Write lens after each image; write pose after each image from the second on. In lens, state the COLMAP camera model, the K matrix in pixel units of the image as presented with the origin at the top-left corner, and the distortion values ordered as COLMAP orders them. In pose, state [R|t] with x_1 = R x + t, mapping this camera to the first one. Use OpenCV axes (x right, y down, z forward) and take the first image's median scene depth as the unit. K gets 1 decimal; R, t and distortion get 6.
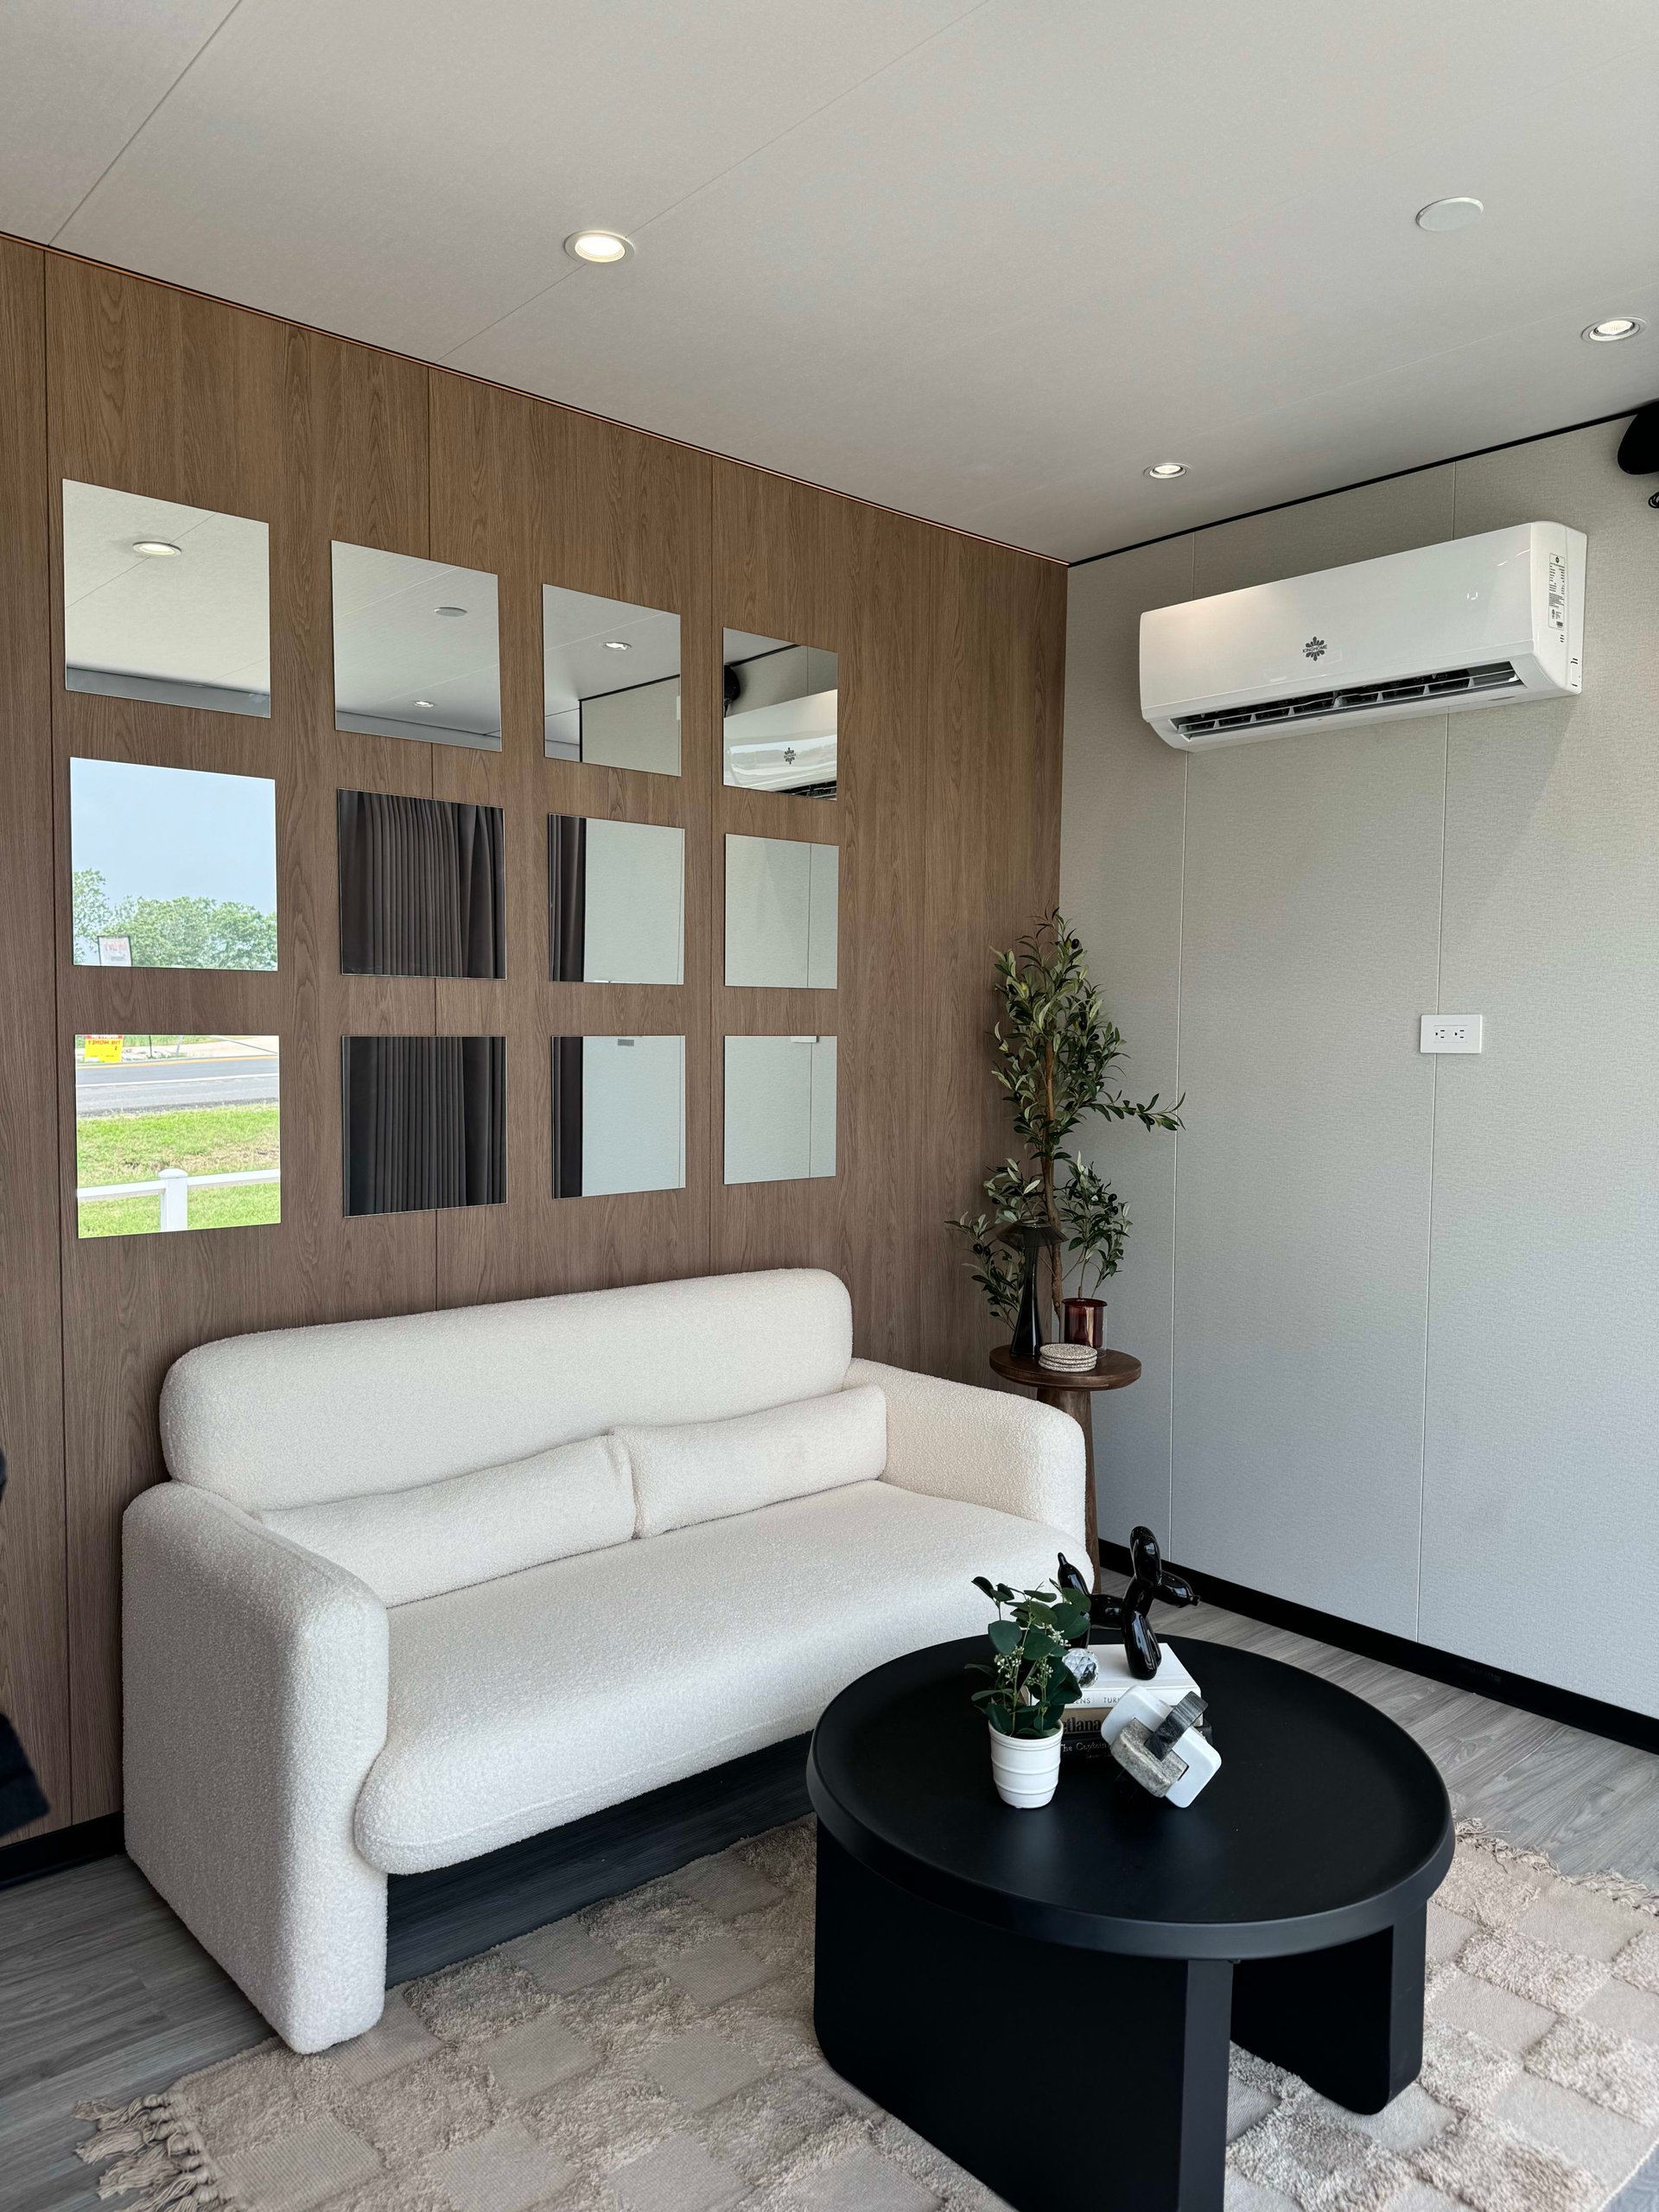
lens RADIAL K [[1543.6, 0, 825.8], [0, 1543.6, 1117.8], [0, 0, 1]] dist [0.039838, -0.044123]
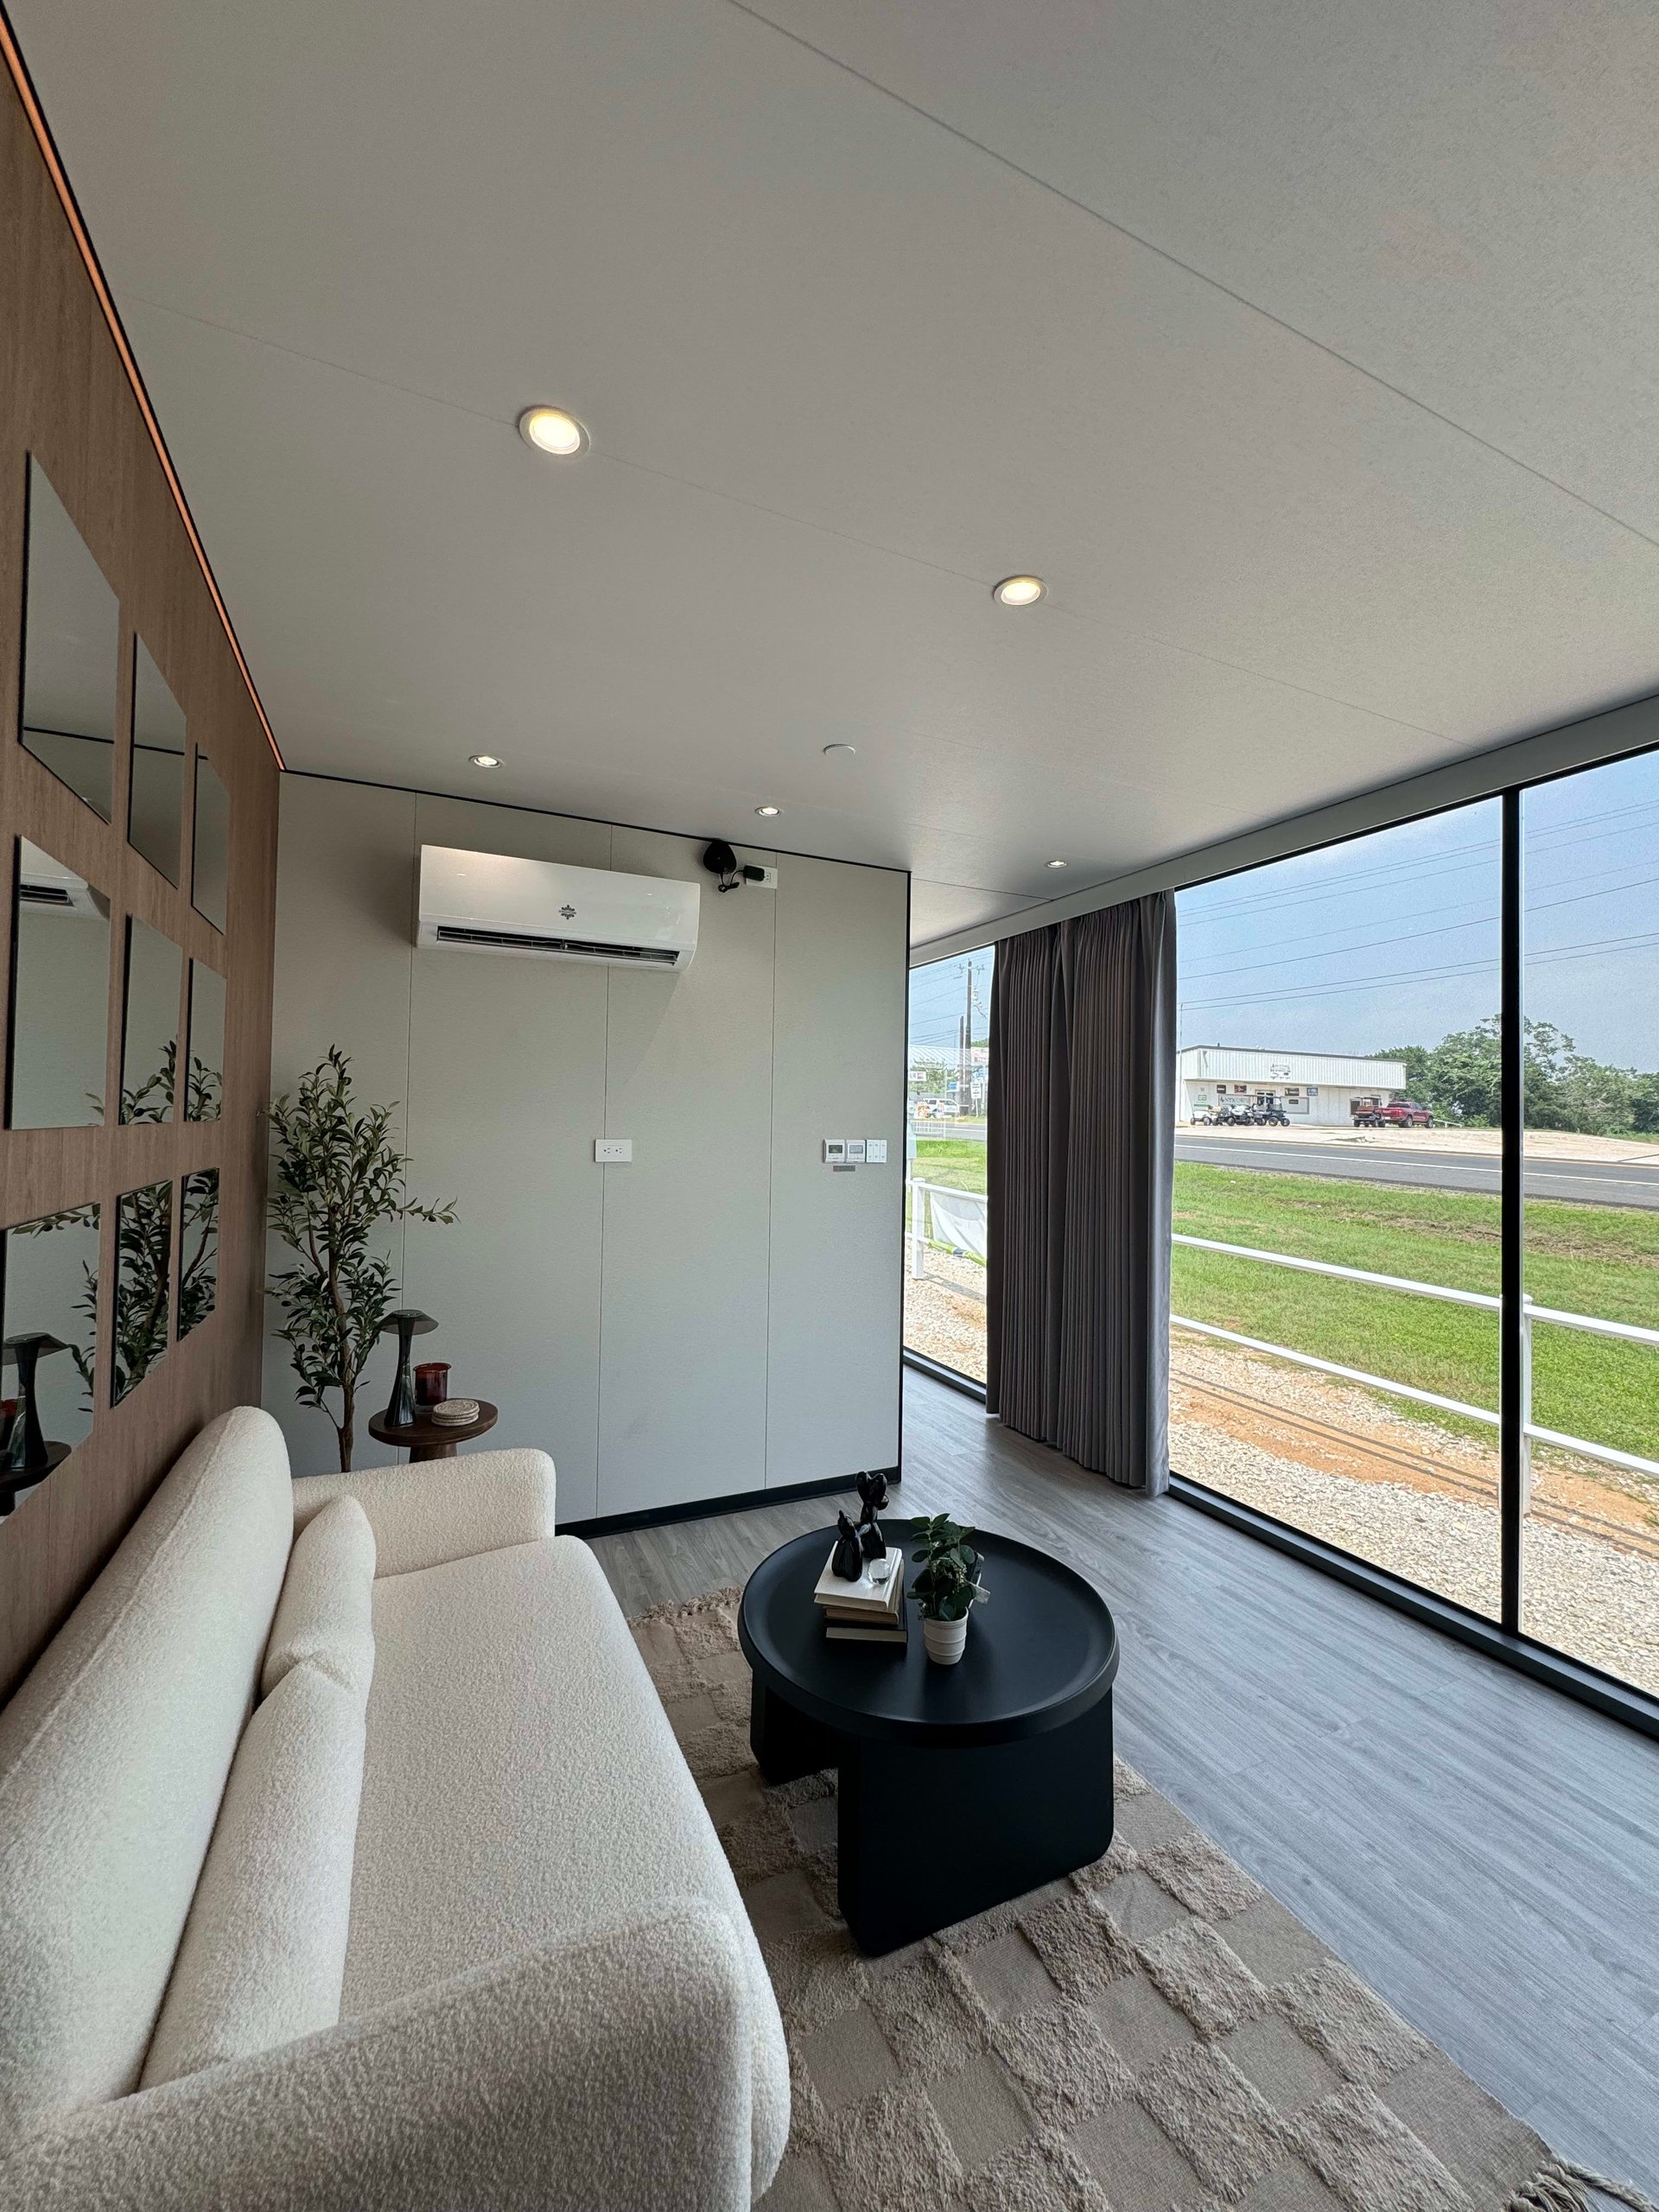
lens RADIAL K [[878.7, 0, 828.4], [0, 878.7, 1105.1], [0, 0, 1]] dist [-0.001610, 0.000412]
pose [[0.281651, 0.017547, 0.959356, -0.540924], [0.043467, 0.998573, -0.031026, -0.073526], [-0.958532, 0.050438, 0.280486, 0.573099]]
